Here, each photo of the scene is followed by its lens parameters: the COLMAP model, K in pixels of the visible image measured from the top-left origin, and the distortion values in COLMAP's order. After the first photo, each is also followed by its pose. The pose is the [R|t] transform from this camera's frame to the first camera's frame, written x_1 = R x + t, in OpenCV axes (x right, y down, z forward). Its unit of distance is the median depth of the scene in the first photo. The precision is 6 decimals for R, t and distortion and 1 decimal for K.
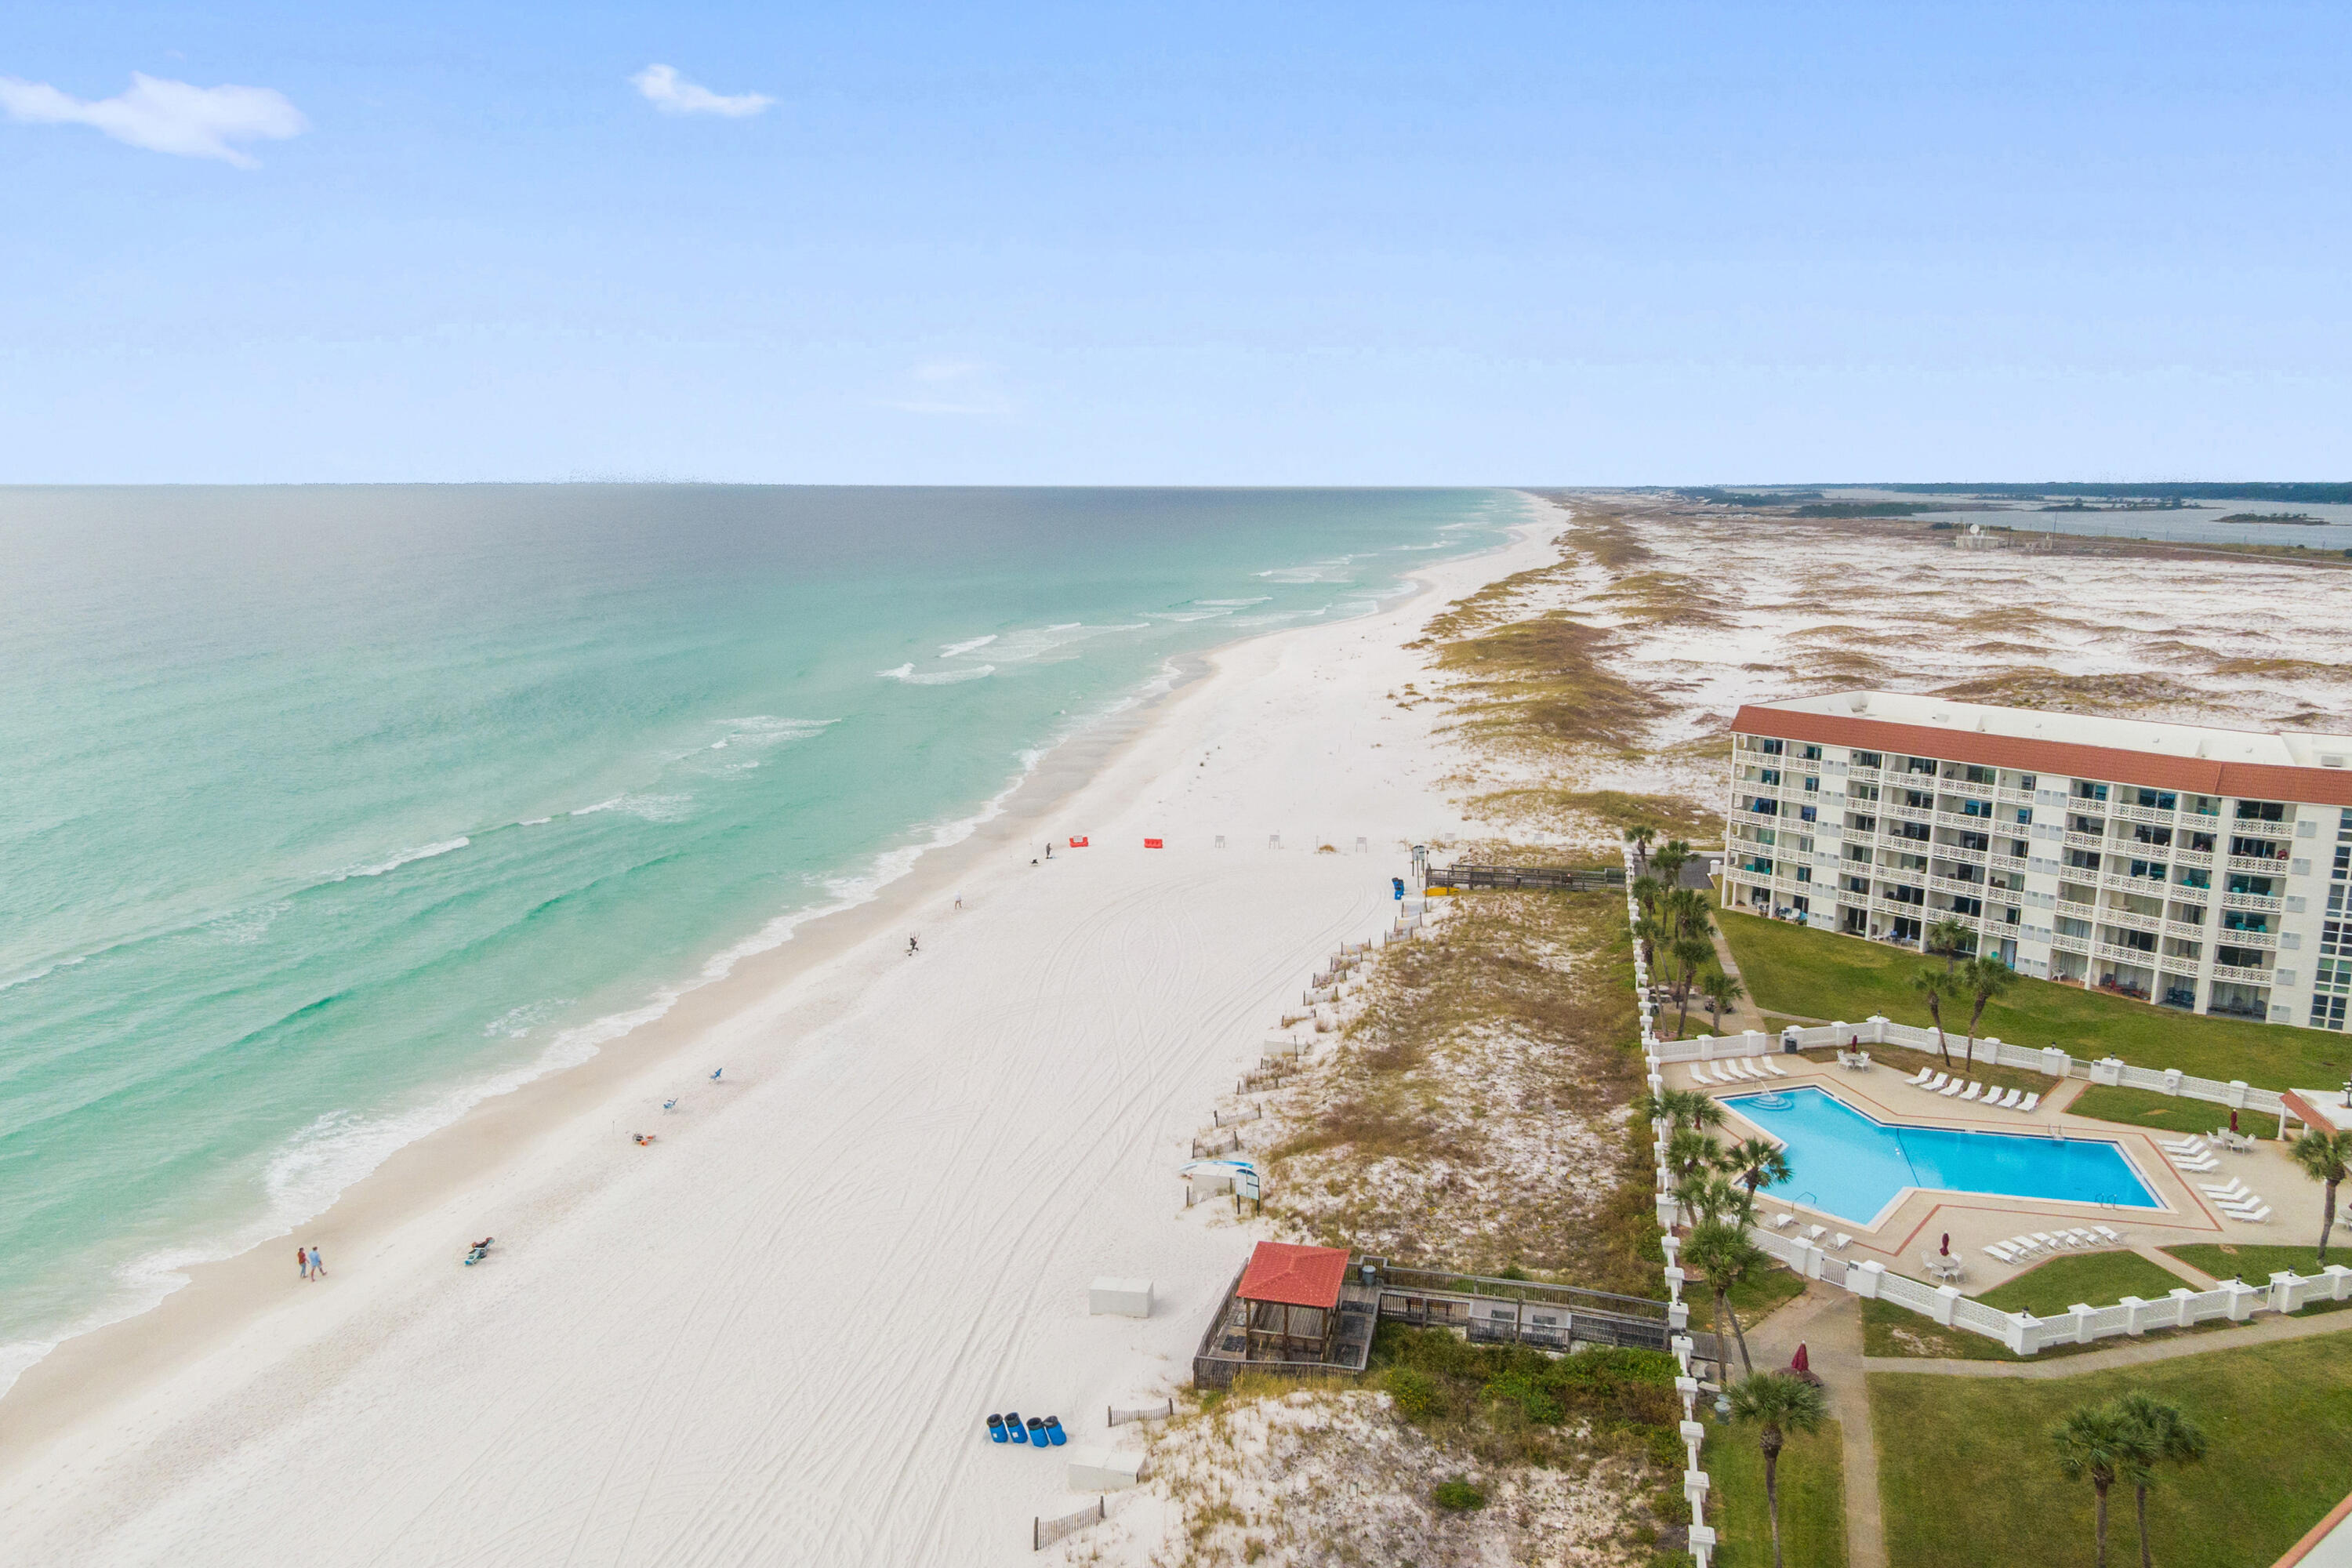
lens RADIAL K [[1467.6, 0, 1185.2], [0, 1467.6, 777.8], [0, 0, 1]] dist [-0.002822, -0.000893]
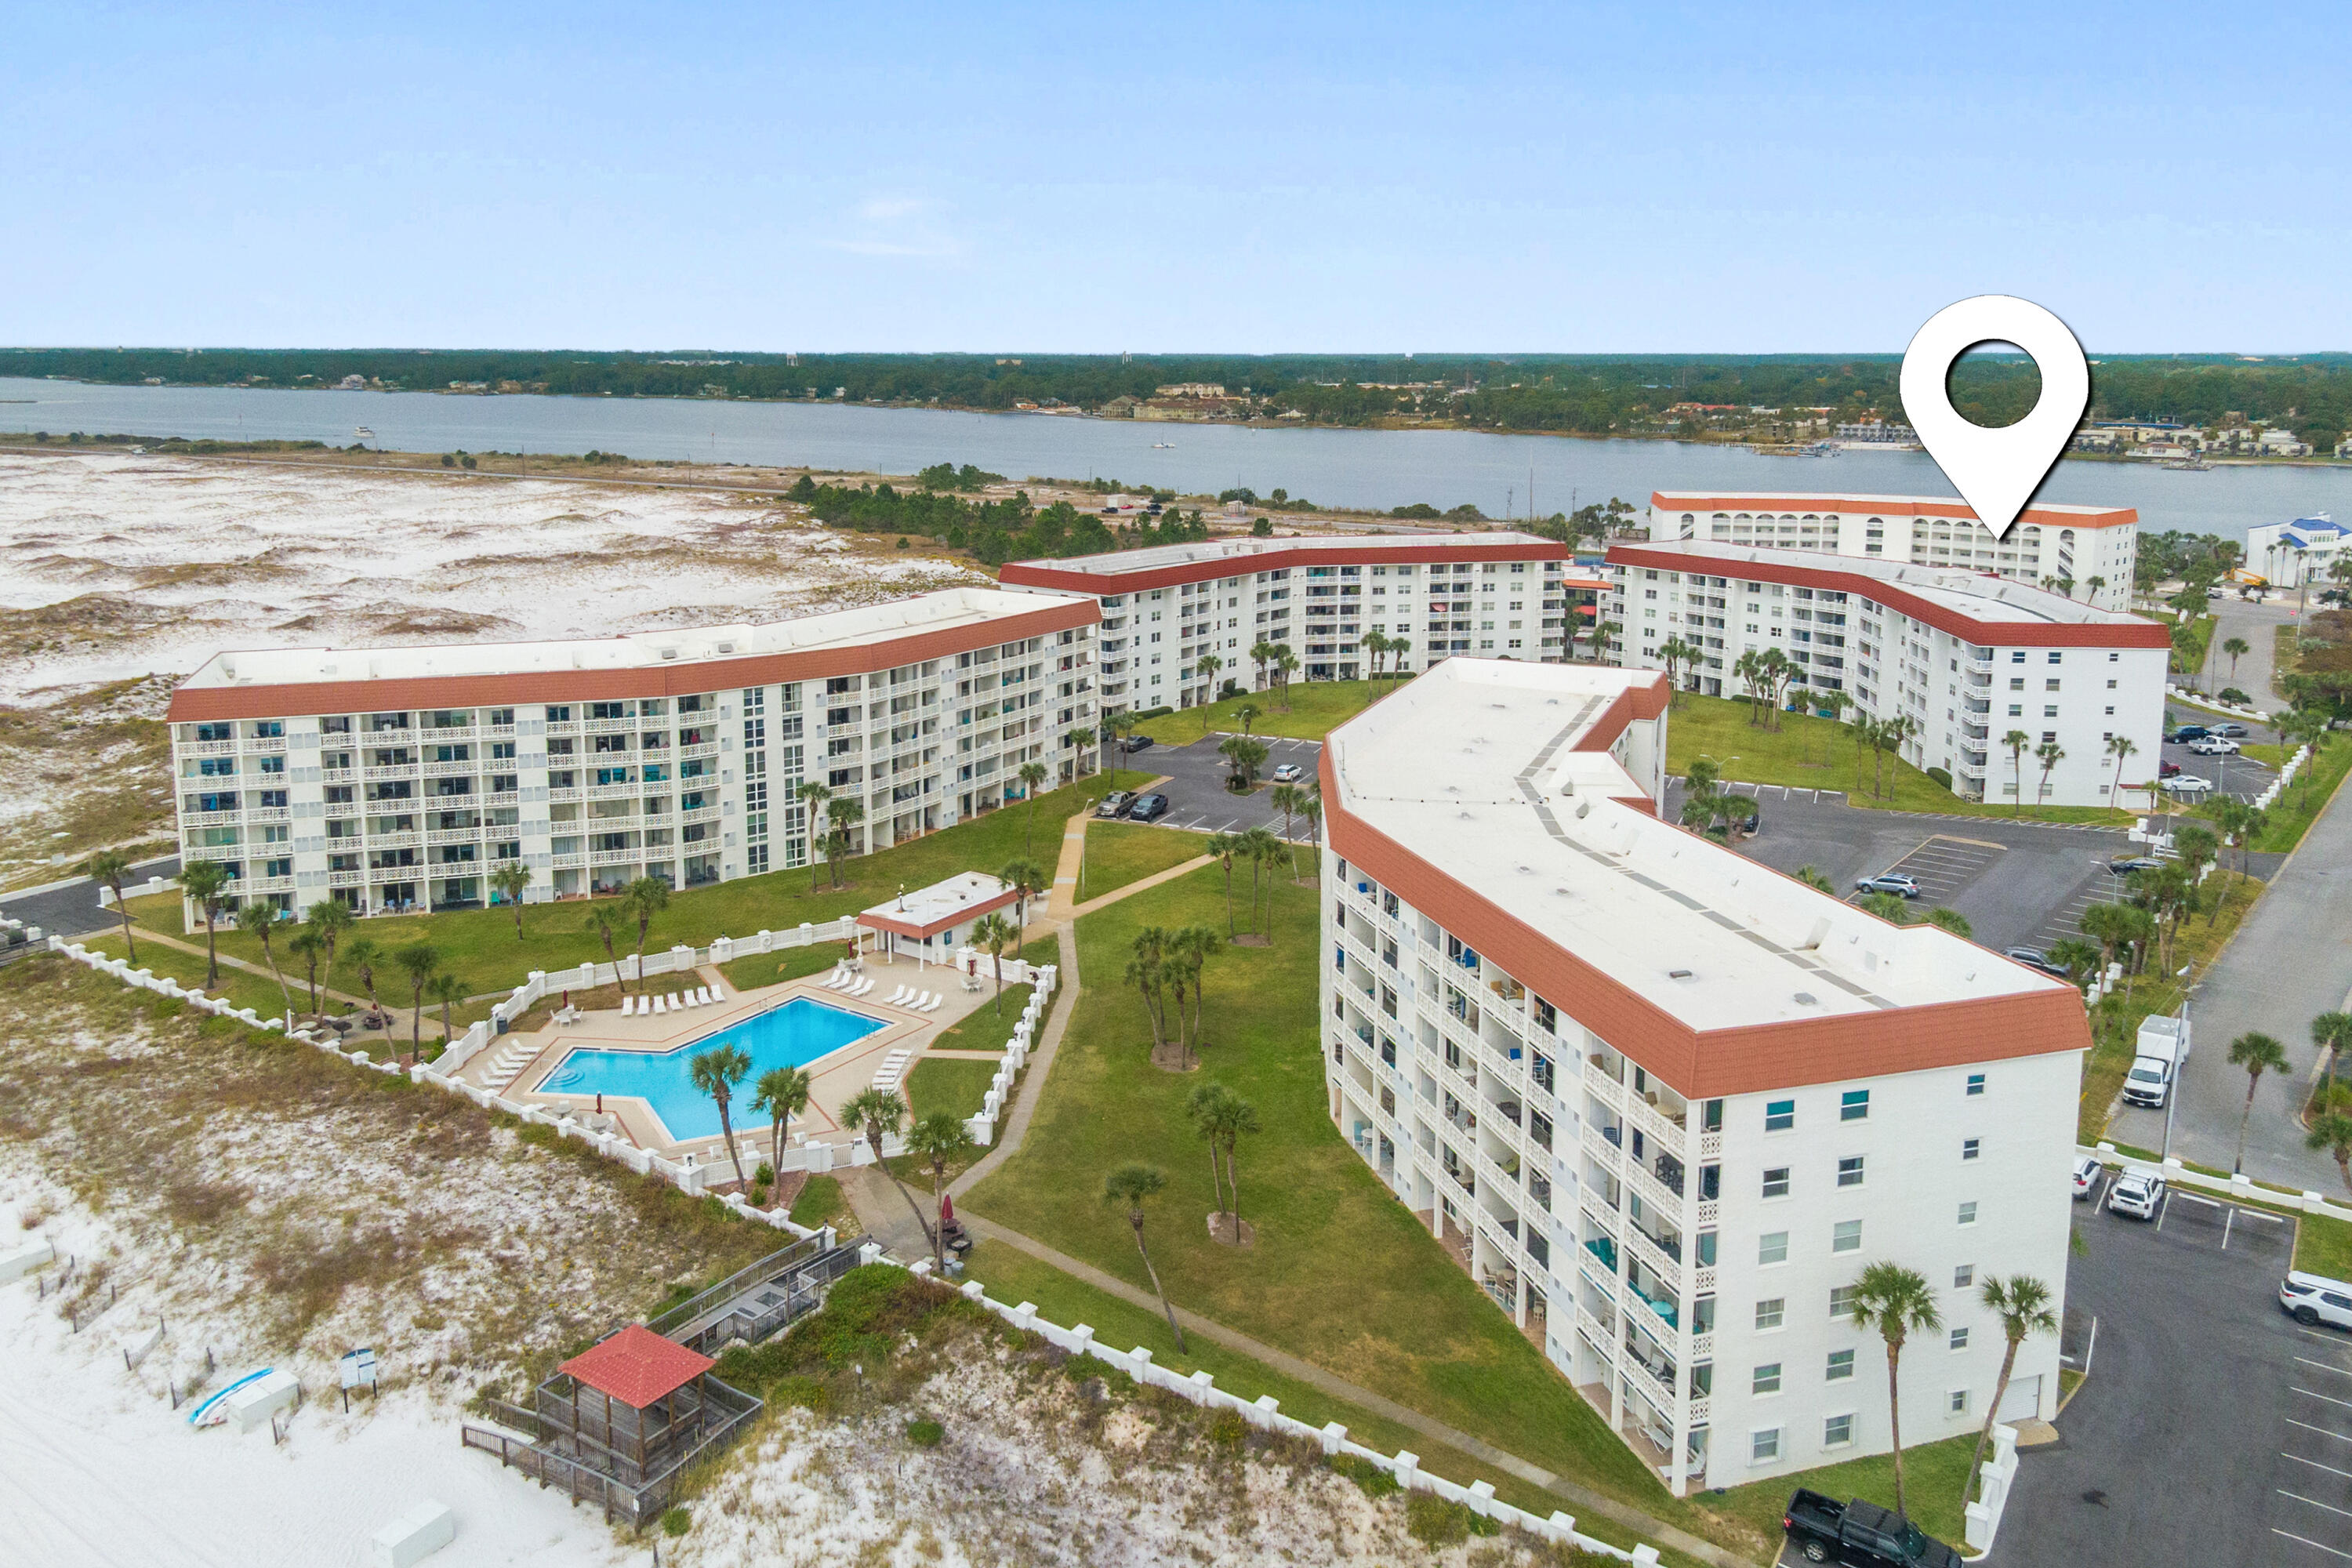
lens RADIAL K [[1632.4, 0, 1178.1], [0, 1632.4, 783.7], [0, 0, 1]] dist [0.007475, 0.001014]
pose [[0.433653, -0.218068, 0.874295, -0.217756], [0.183639, 0.971299, 0.151178, -0.037202], [-0.882169, 0.094996, 0.461252, 0.079452]]
